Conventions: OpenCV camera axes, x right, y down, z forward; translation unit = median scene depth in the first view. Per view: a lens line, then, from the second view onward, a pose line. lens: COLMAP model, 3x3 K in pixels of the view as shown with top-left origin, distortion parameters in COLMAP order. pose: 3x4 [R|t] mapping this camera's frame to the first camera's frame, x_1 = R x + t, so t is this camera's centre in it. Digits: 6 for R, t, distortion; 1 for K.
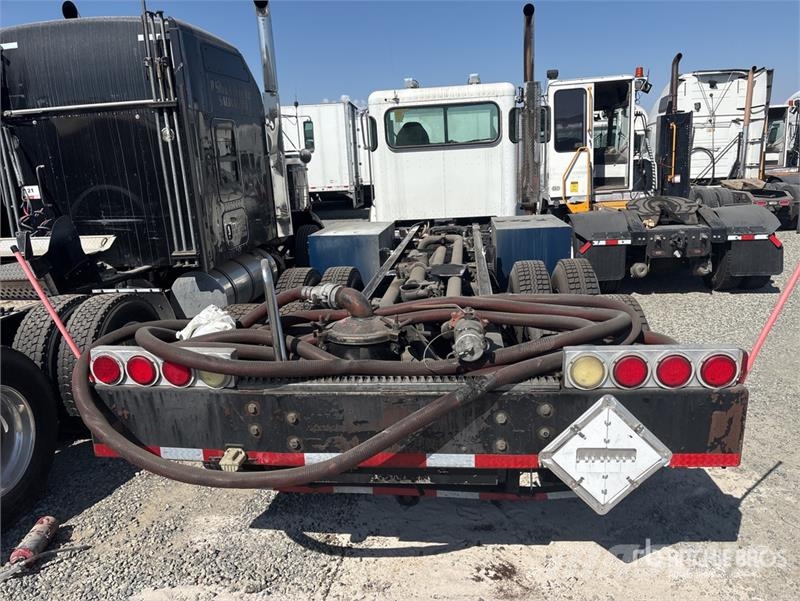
lens RADIAL K [[594.5, 0, 410.4], [0, 594.5, 307.7], [0, 0, 1]] dist [0.037268, -0.030081]
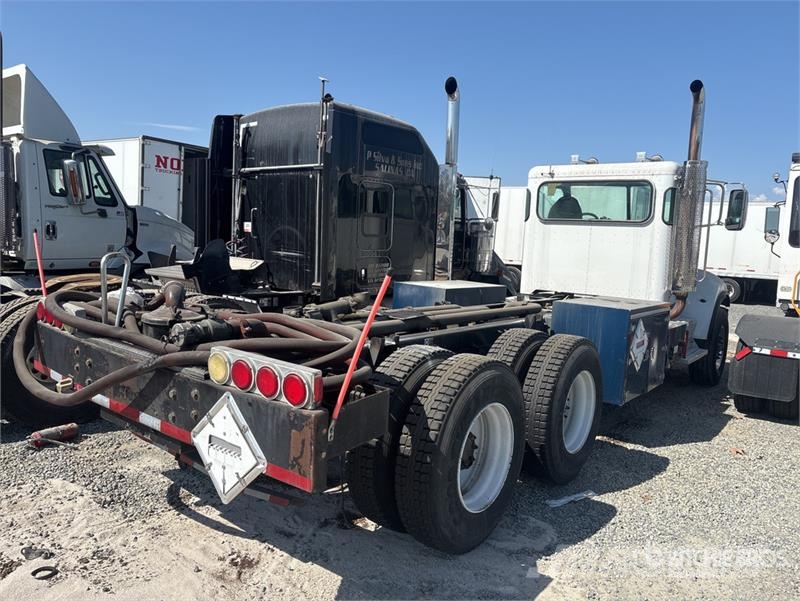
lens RADIAL K [[594.5, 0, 408.0], [0, 594.5, 306.1], [0, 0, 1]] dist [0.037268, -0.030081]
pose [[0.841261, 0.155134, -0.517894, 0.408954], [-0.221910, 0.972614, -0.069123, -0.004153], [0.492987, 0.173076, 0.852648, 0.055994]]
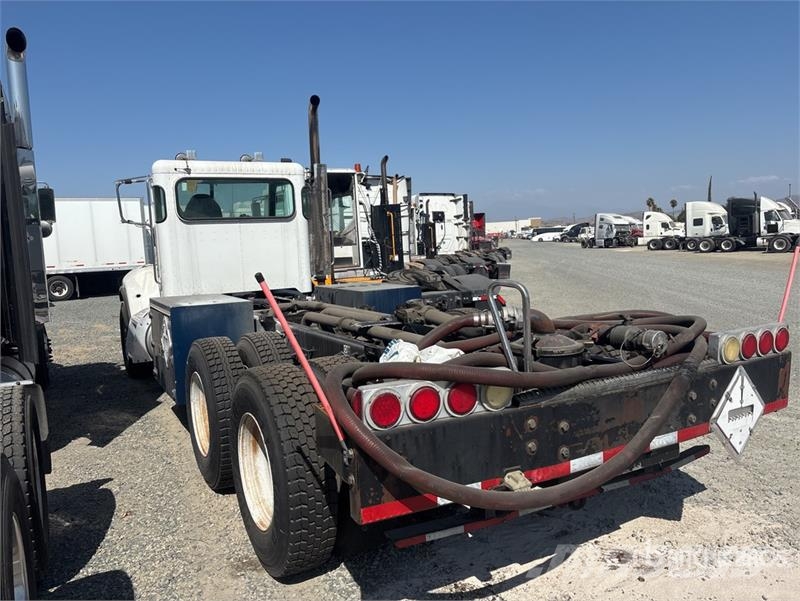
lens RADIAL K [[594.5, 0, 394.6], [0, 594.5, 312.2], [0, 0, 1]] dist [0.037268, -0.030081]
pose [[0.825233, -0.055949, 0.562015, -0.365088], [0.138611, 0.984711, -0.105501, 0.021570], [-0.547520, 0.164964, 0.820371, 0.103155]]
